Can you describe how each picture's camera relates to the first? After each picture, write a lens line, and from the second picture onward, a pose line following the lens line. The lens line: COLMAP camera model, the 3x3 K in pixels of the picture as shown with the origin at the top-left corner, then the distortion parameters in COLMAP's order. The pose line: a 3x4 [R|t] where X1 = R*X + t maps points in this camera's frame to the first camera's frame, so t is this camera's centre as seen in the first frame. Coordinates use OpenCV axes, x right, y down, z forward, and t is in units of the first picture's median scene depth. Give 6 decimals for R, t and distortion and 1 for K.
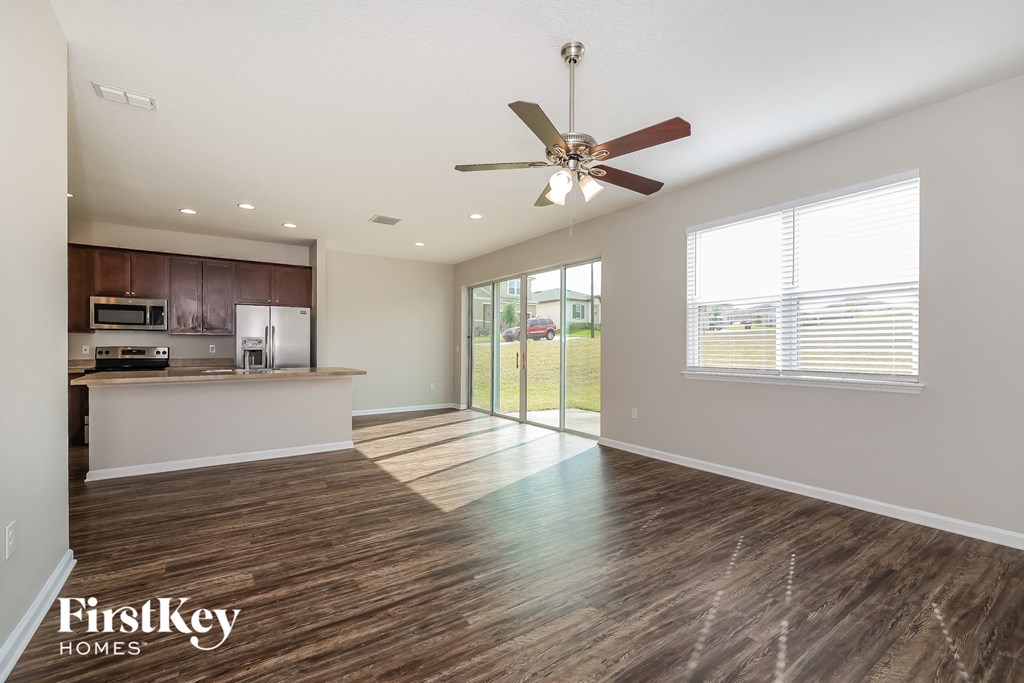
lens RADIAL K [[435.7, 0, 516.4], [0, 435.7, 345.4], [0, 0, 1]] dist [-0.003037, -0.000015]
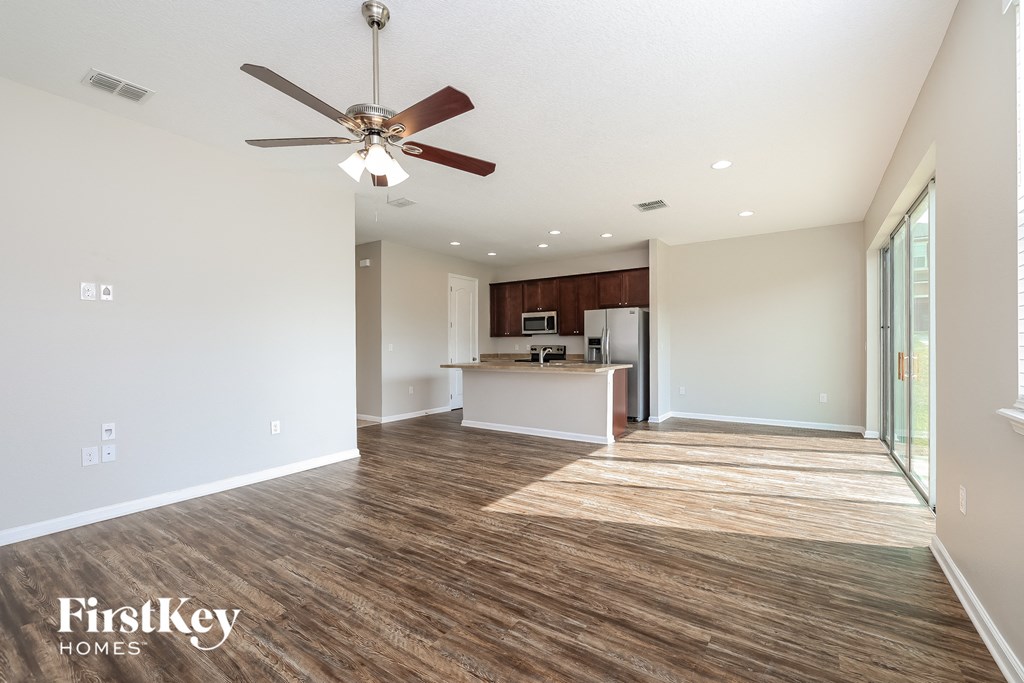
lens RADIAL K [[435.7, 0, 518.8], [0, 435.7, 341.9], [0, 0, 1]] dist [-0.003037, -0.000015]
pose [[0.360700, -0.011350, -0.932613, 0.643799], [0.010591, 0.999911, -0.008073, 0.003844], [0.932622, -0.006966, 0.360789, 0.572862]]
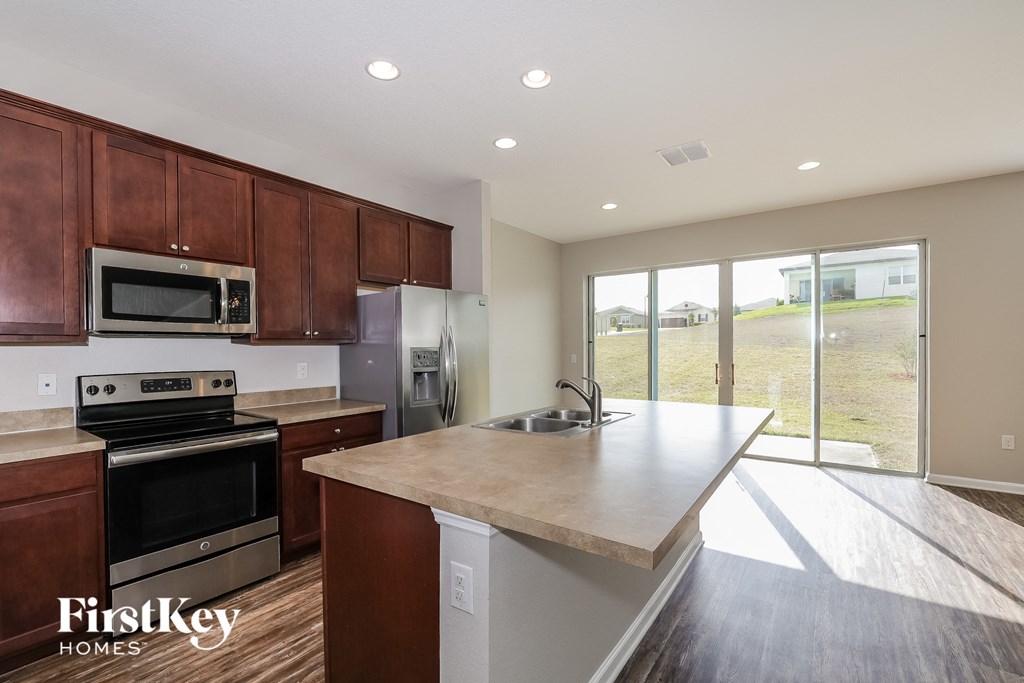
lens RADIAL K [[453.5, 0, 514.0], [0, 453.5, 344.7], [0, 0, 1]] dist [-0.000162, 0.000234]
pose [[0.943039, -0.007568, 0.332597, -1.033549], [0.008857, 0.999958, -0.002361, -0.029496], [-0.332565, 0.005173, 0.943066, 0.671263]]
